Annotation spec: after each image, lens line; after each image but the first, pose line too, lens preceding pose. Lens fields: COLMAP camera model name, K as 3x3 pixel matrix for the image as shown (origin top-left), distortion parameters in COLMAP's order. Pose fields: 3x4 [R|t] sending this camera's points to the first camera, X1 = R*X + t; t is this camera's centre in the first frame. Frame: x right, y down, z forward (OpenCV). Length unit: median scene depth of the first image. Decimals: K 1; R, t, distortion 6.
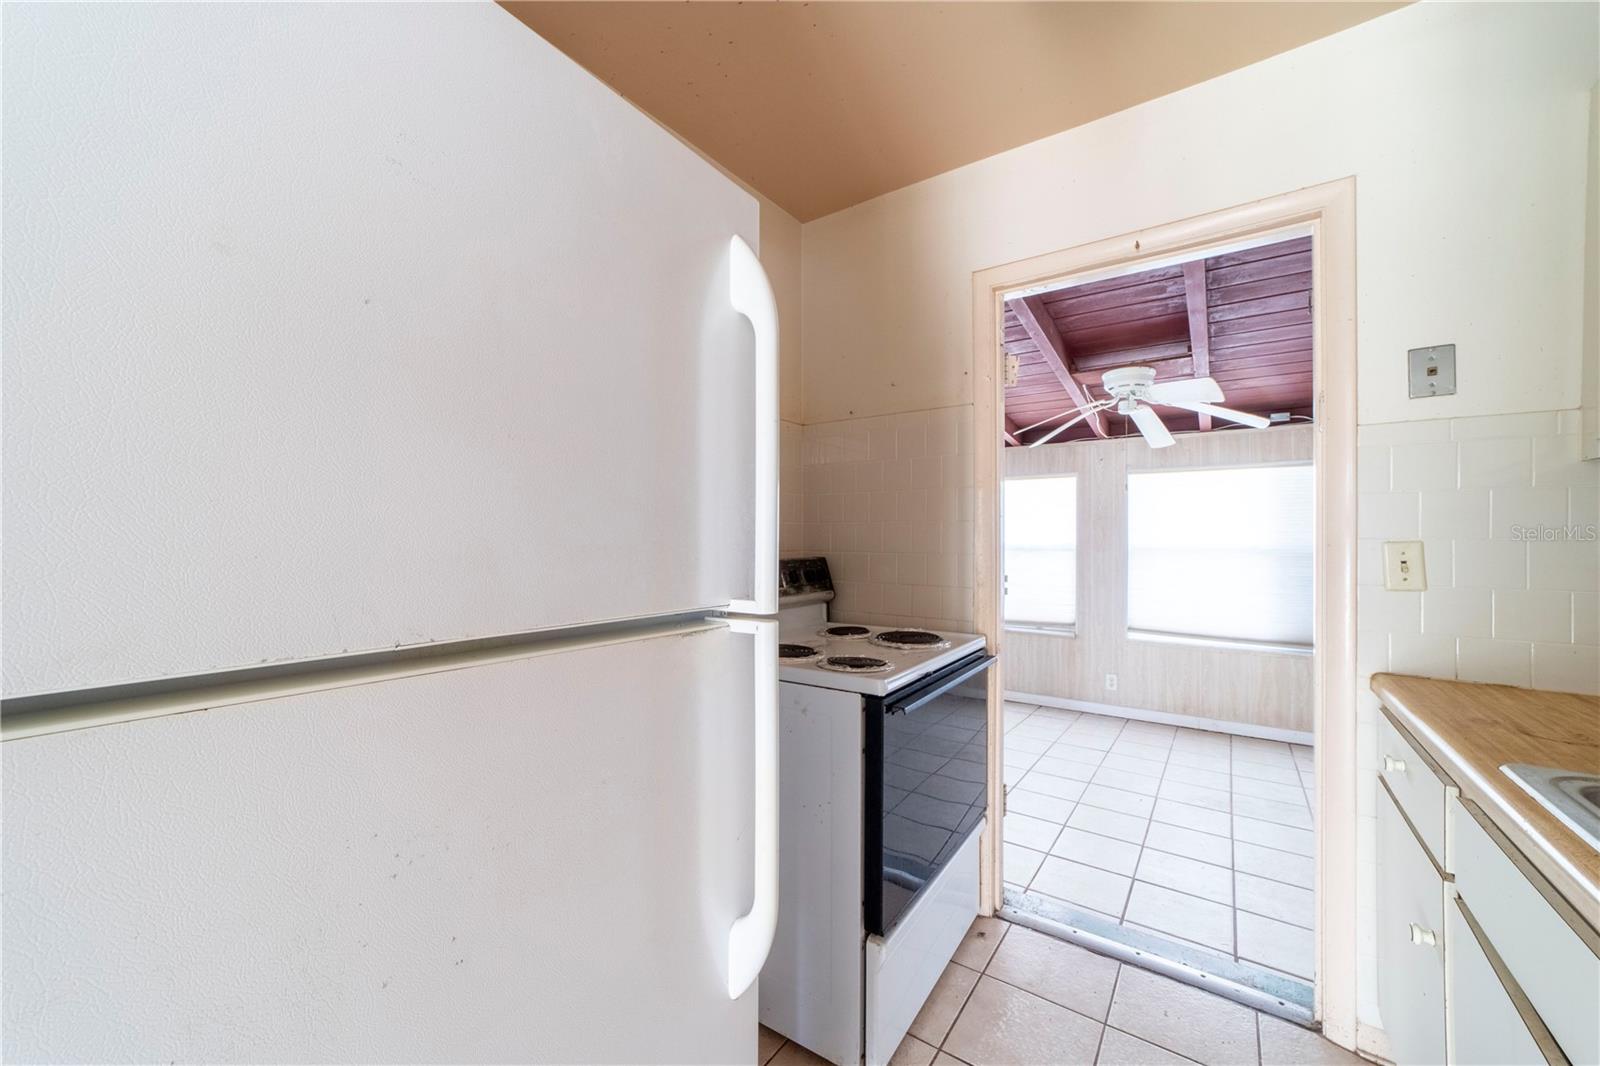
lens RADIAL K [[614.2, 0, 798.9], [0, 614.2, 534.2], [0, 0, 1]] dist [-0.011338, 0.002184]
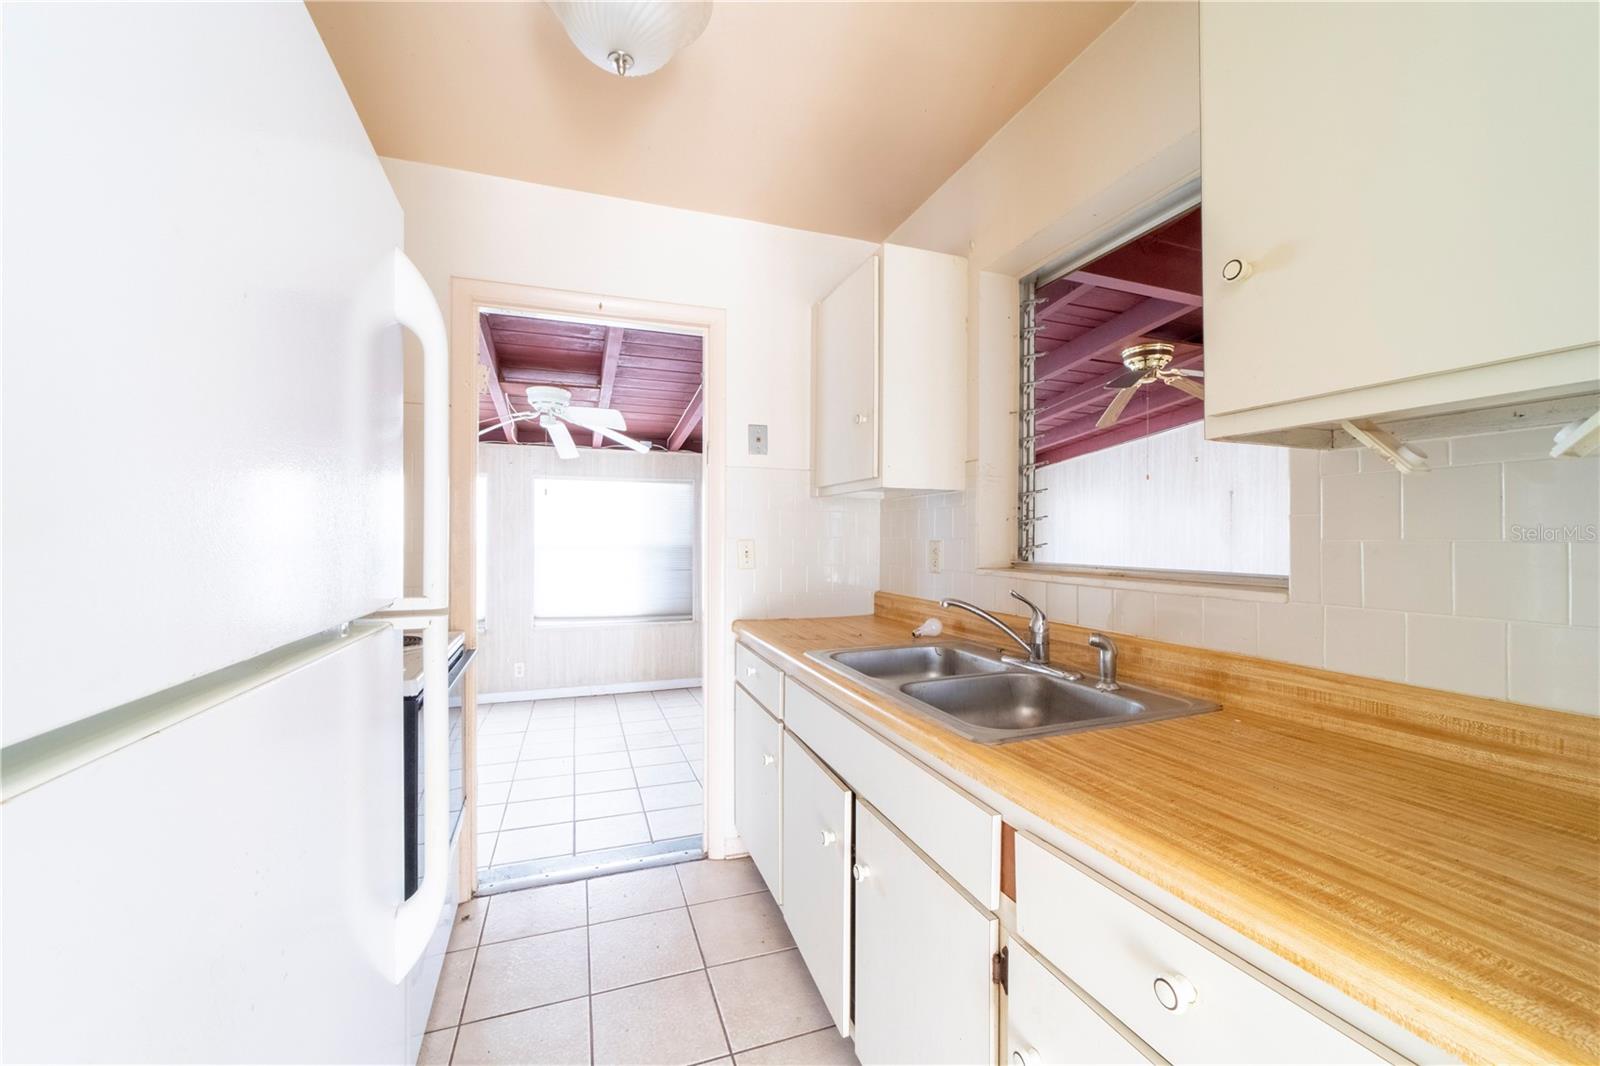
lens RADIAL K [[614.2, 0, 805.8], [0, 614.2, 534.5], [0, 0, 1]] dist [-0.011338, 0.002184]
pose [[0.564727, 0.000950, 0.825278, -0.133559], [-0.004272, 0.999989, 0.001772, -0.002076], [-0.825267, -0.004526, 0.564725, -0.036622]]
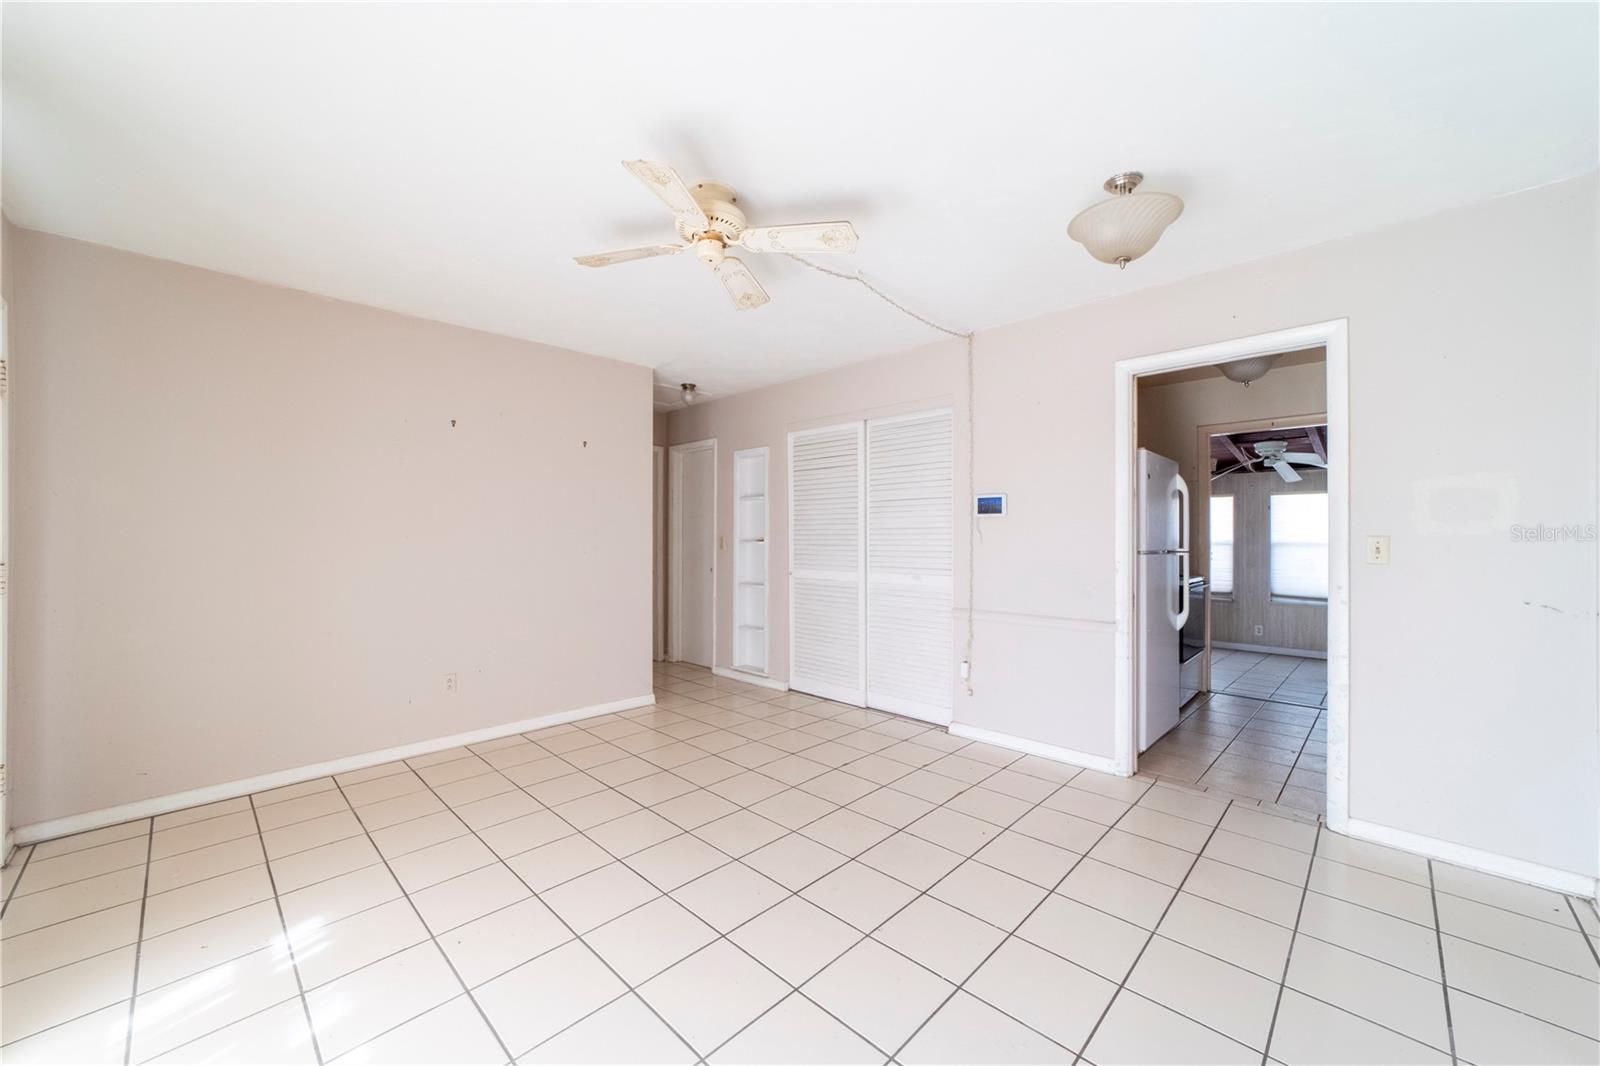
lens RADIAL K [[614.2, 0, 788.7], [0, 614.2, 535.2], [0, 0, 1]] dist [-0.011338, 0.002184]
pose [[0.984049, -0.000574, -0.177898, -0.535303], [0.000711, 0.999999, 0.000704, -0.000959], [0.177898, -0.000819, 0.984049, -1.016691]]
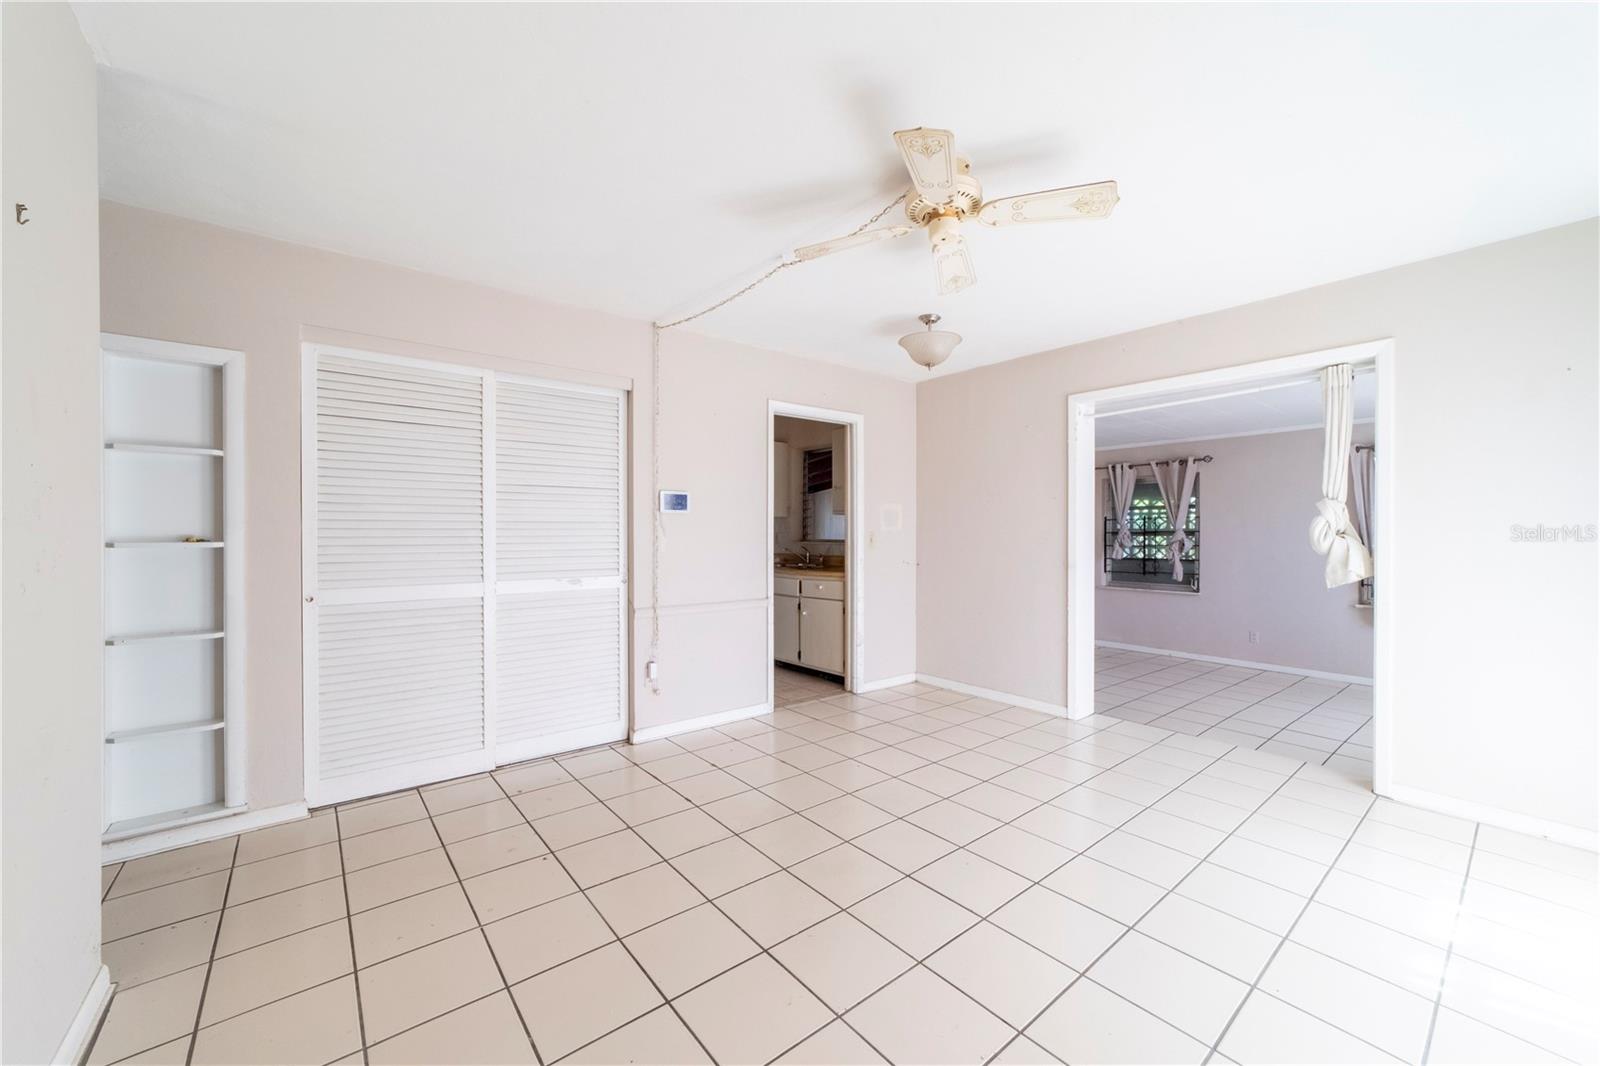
lens RADIAL K [[614.2, 0, 793.8], [0, 614.2, 533.9], [0, 0, 1]] dist [-0.011338, 0.002184]
pose [[0.283179, -0.001996, 0.959065, -1.397507], [-0.003348, 0.999990, 0.003070, 0.001487], [-0.959061, -0.004080, 0.283169, -0.393651]]
